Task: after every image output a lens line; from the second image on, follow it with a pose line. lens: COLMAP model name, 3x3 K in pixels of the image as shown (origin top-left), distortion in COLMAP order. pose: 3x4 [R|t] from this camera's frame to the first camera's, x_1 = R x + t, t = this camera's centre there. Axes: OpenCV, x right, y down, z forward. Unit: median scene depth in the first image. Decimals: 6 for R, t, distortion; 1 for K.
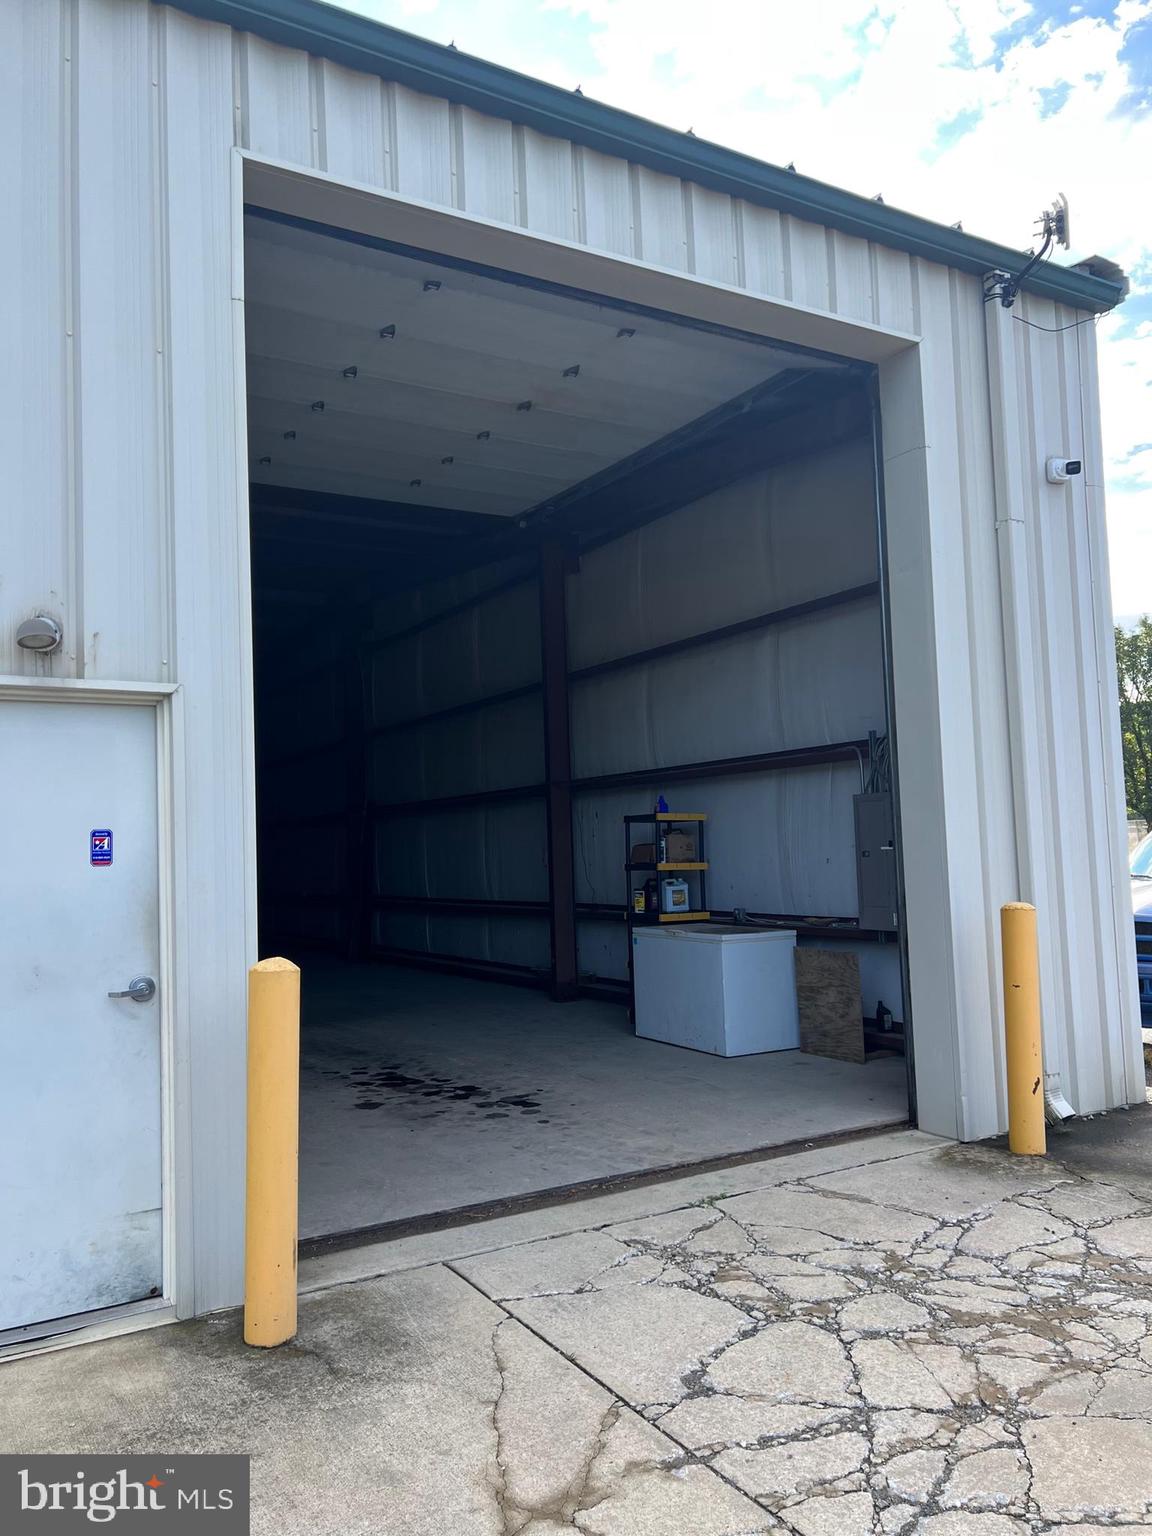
lens RADIAL K [[1158.8, 0, 574.4], [0, 1158.8, 770.6], [0, 0, 1]] dist [0.009418, 0.000838]
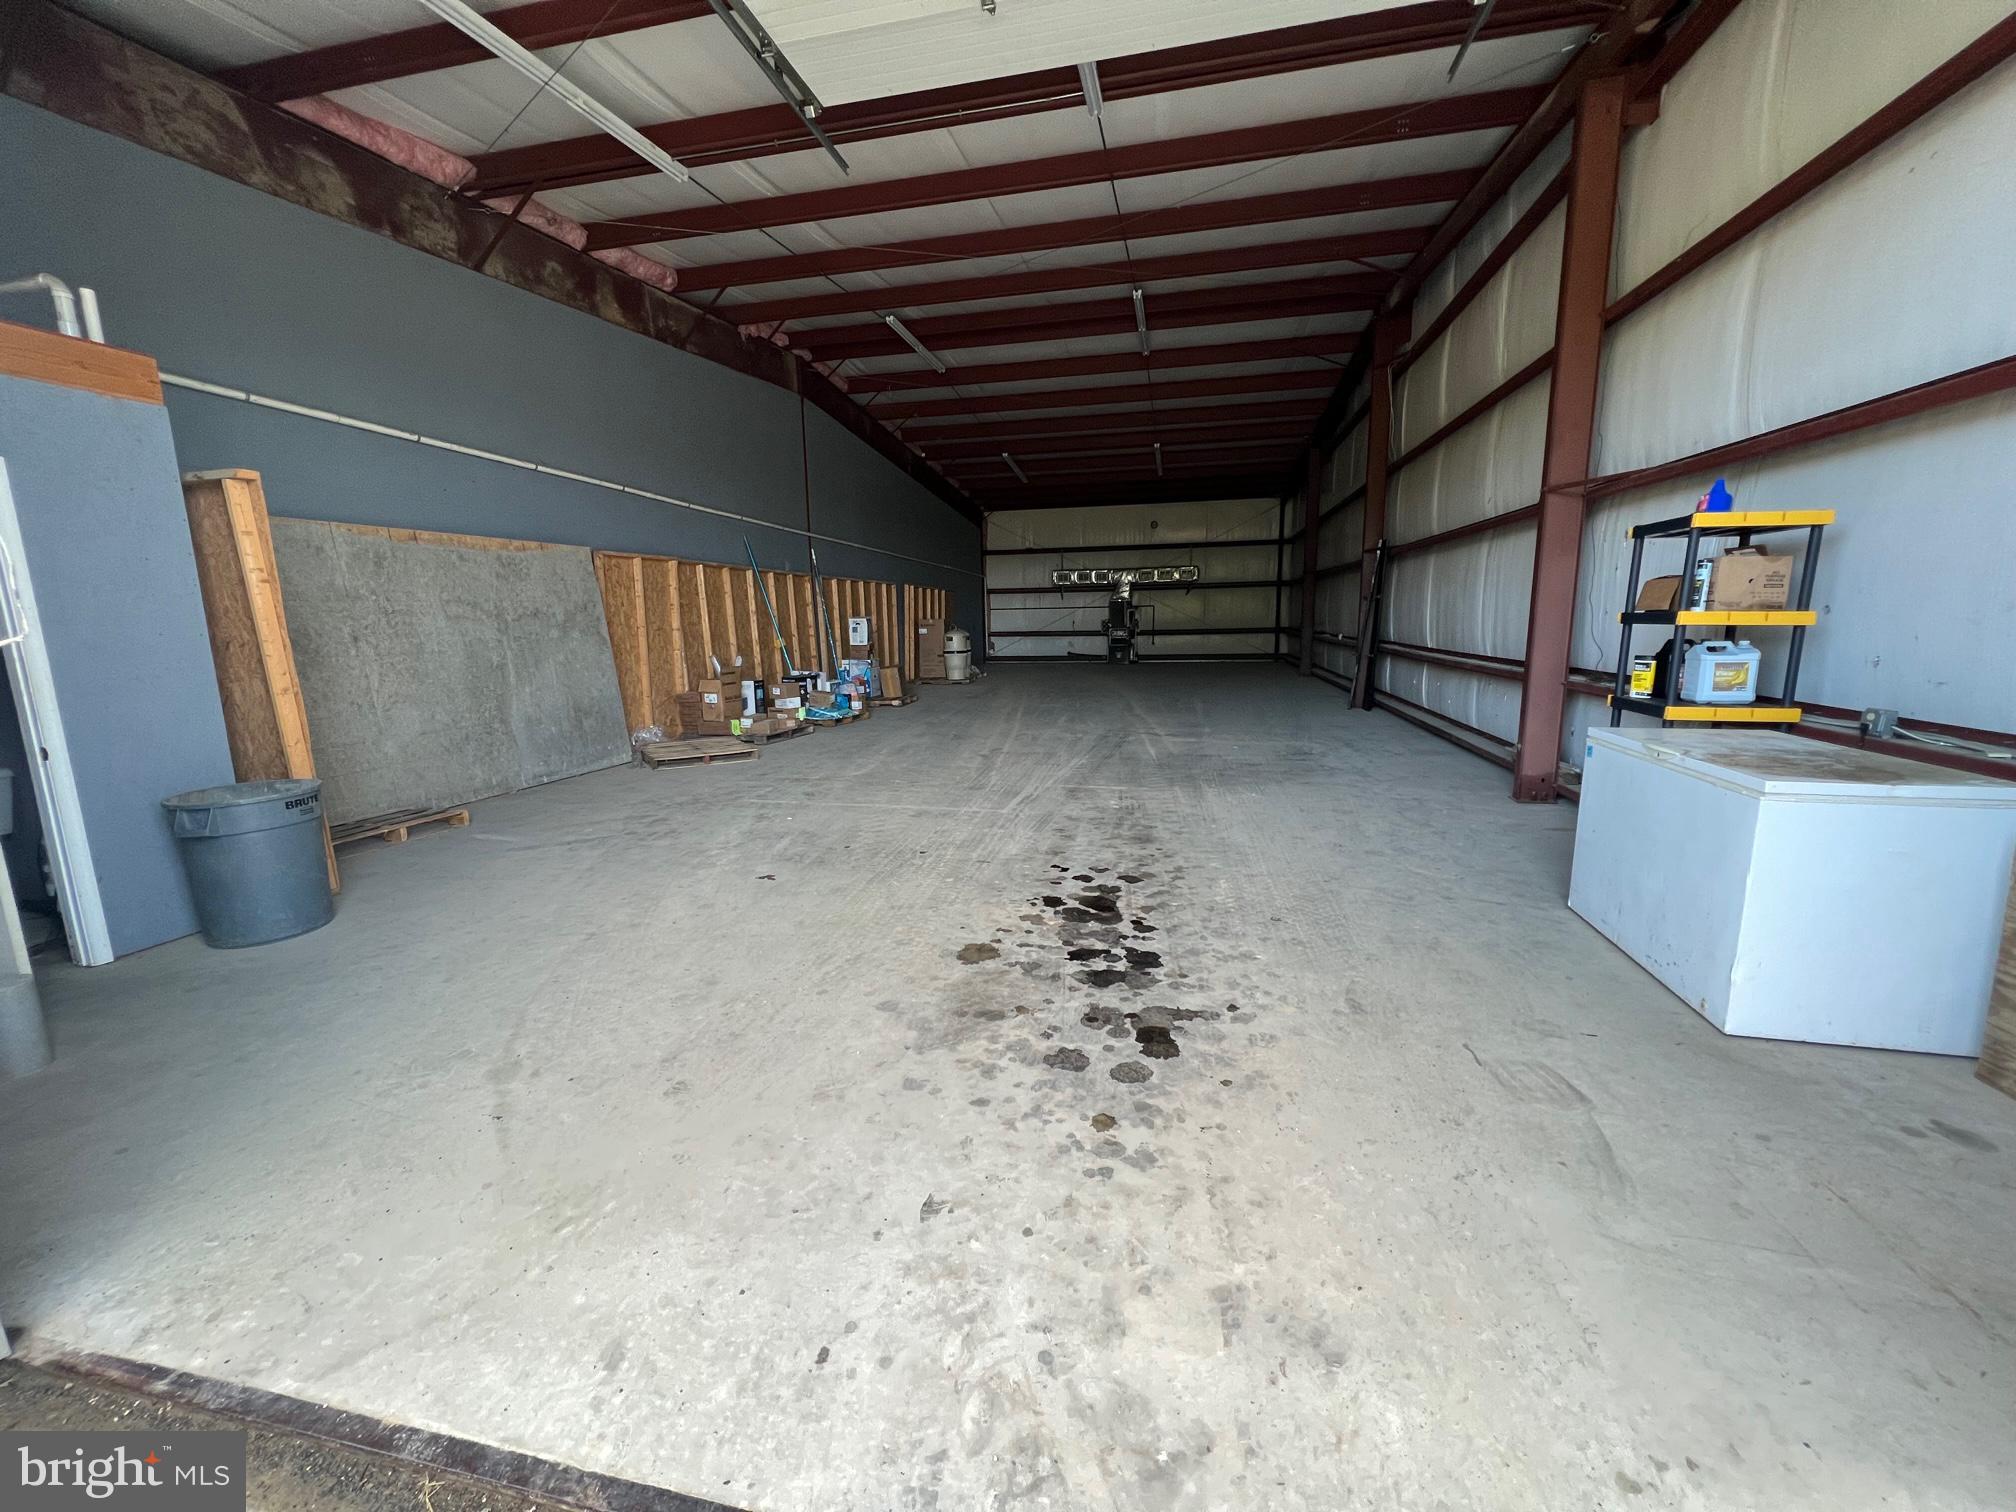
lens RADIAL K [[802.7, 0, 1009.3], [0, 802.7, 756.1], [0, 0, 1]] dist [-0.002421, -0.000047]
pose [[0.727623, 0.141503, -0.671224, 0.101905], [0.037355, 0.968868, 0.244744, 0.041520], [0.684959, -0.203155, 0.699685, 0.501932]]
